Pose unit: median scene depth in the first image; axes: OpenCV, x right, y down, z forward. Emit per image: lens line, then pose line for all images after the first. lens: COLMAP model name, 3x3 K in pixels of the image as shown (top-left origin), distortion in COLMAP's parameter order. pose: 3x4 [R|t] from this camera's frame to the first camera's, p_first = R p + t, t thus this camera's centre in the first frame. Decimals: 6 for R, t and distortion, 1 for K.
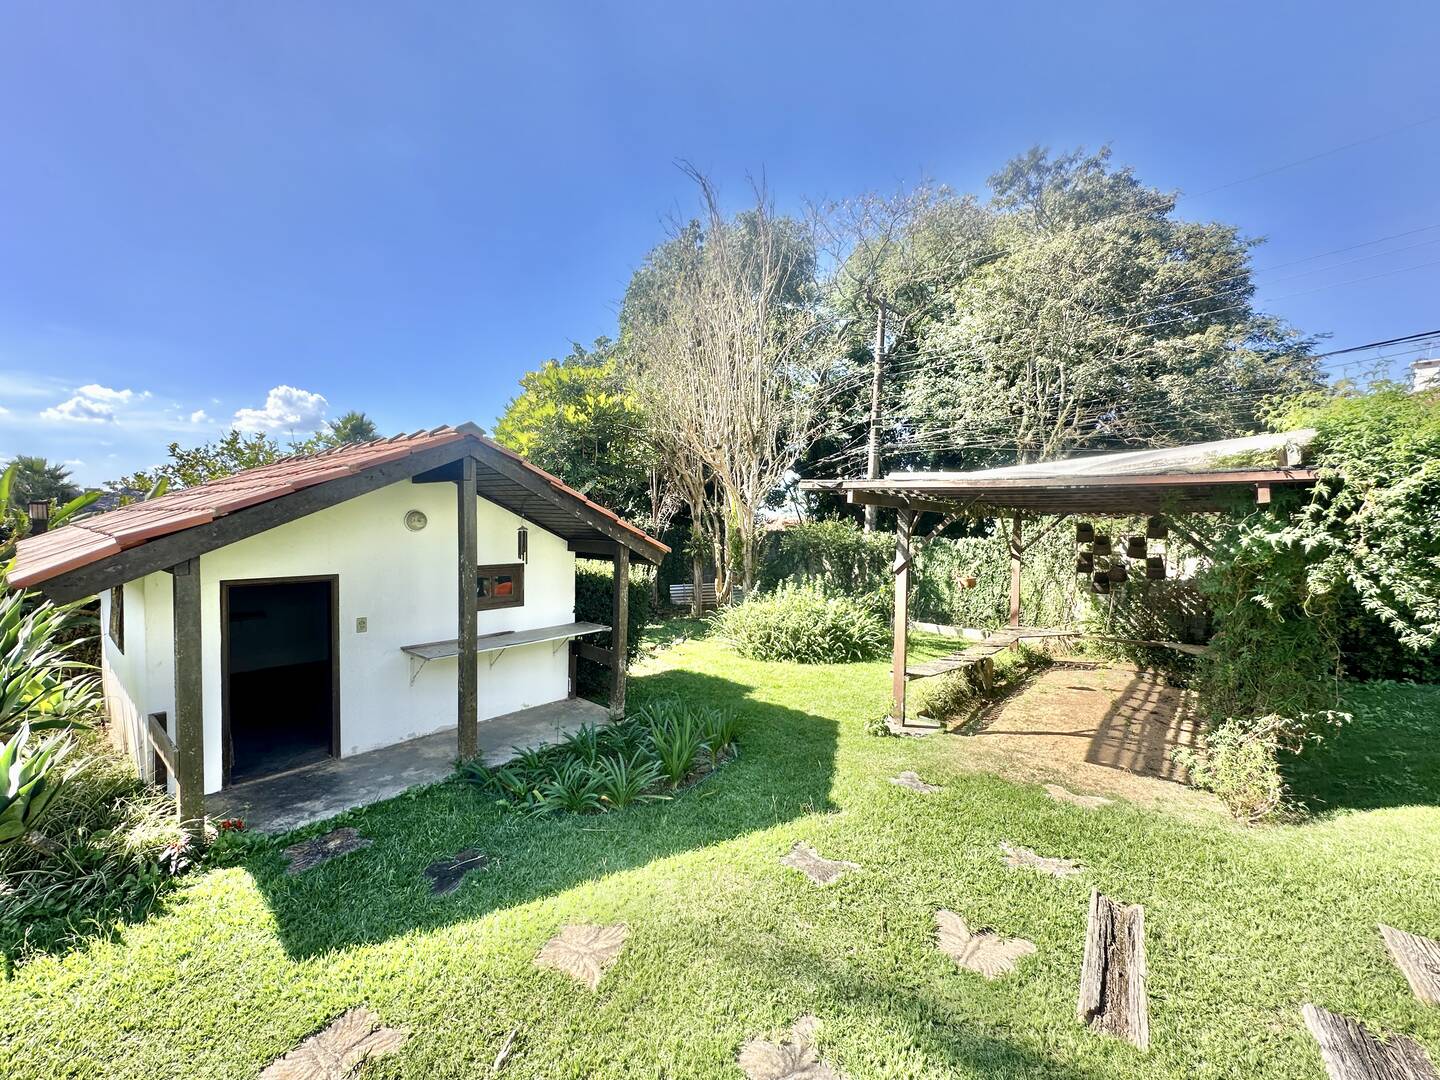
lens RADIAL K [[583.6, 0, 719.8], [0, 583.6, 533.5], [0, 0, 1]] dist [-0.011830, 0.001299]
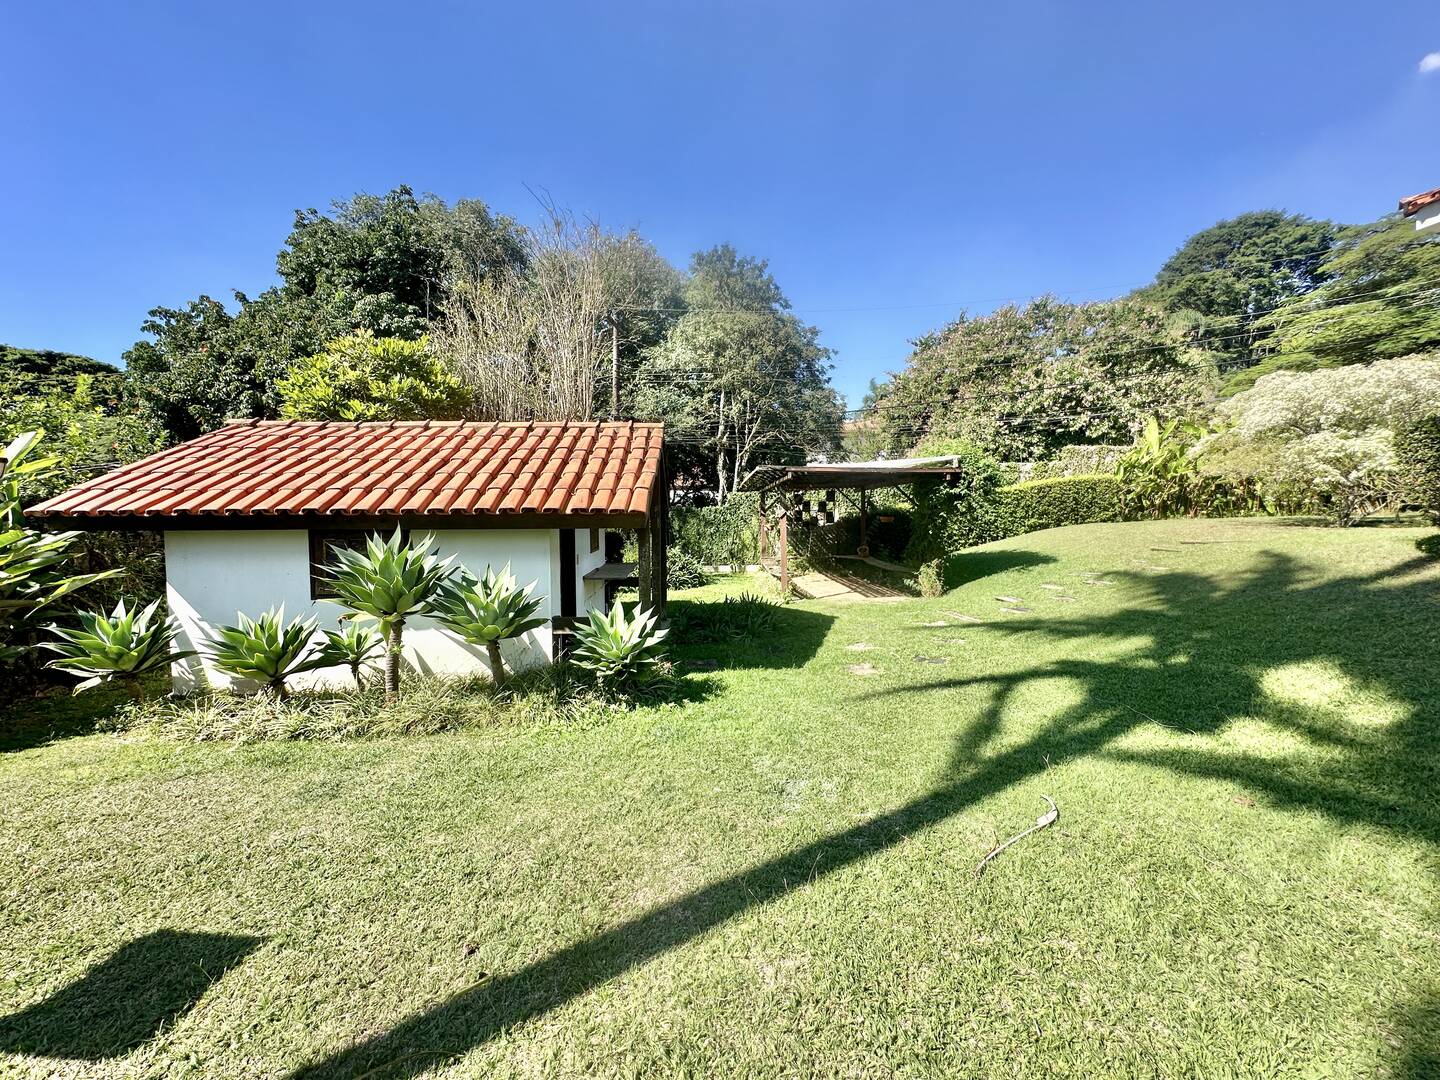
lens RADIAL K [[583.6, 0, 719.6], [0, 583.6, 541.7], [0, 0, 1]] dist [-0.011830, 0.001299]
pose [[0.739990, -0.060651, 0.669878, -0.794377], [0.033682, 0.998018, 0.053153, 0.026965], [-0.671774, -0.016769, 0.740566, -0.165893]]
